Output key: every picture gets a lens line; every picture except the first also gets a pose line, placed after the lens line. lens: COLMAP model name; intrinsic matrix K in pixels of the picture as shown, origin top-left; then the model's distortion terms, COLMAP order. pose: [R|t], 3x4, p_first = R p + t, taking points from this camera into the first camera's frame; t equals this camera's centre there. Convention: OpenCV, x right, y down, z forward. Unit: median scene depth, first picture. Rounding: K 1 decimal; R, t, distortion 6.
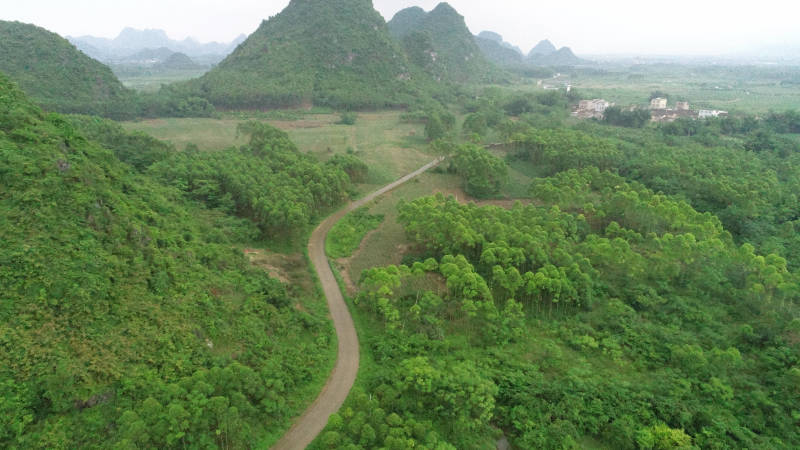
lens RADIAL K [[544.0, 0, 398.4], [0, 544.0, 228.9], [0, 0, 1]] dist [0.000593, 0.005245]
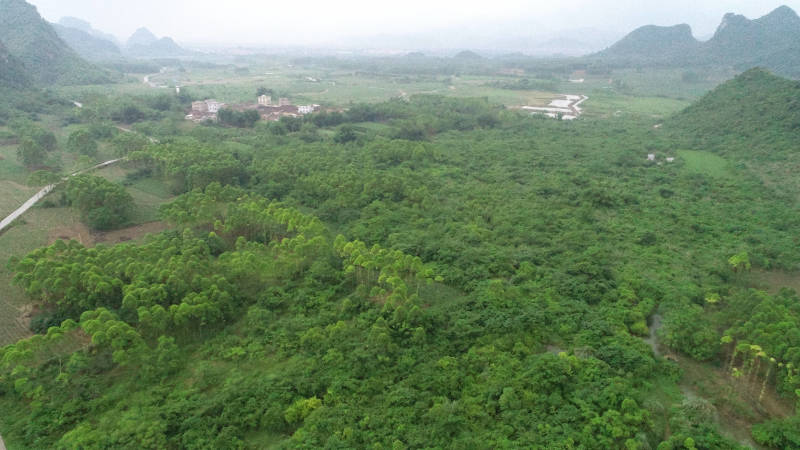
lens RADIAL K [[544.0, 0, 397.8], [0, 544.0, 224.0], [0, 0, 1]] dist [0.000593, 0.005245]
pose [[0.786819, -0.200091, 0.583849, -0.008213], [0.194133, 0.978209, 0.073620, -0.061511], [-0.585857, 0.055418, 0.808517, -0.131359]]
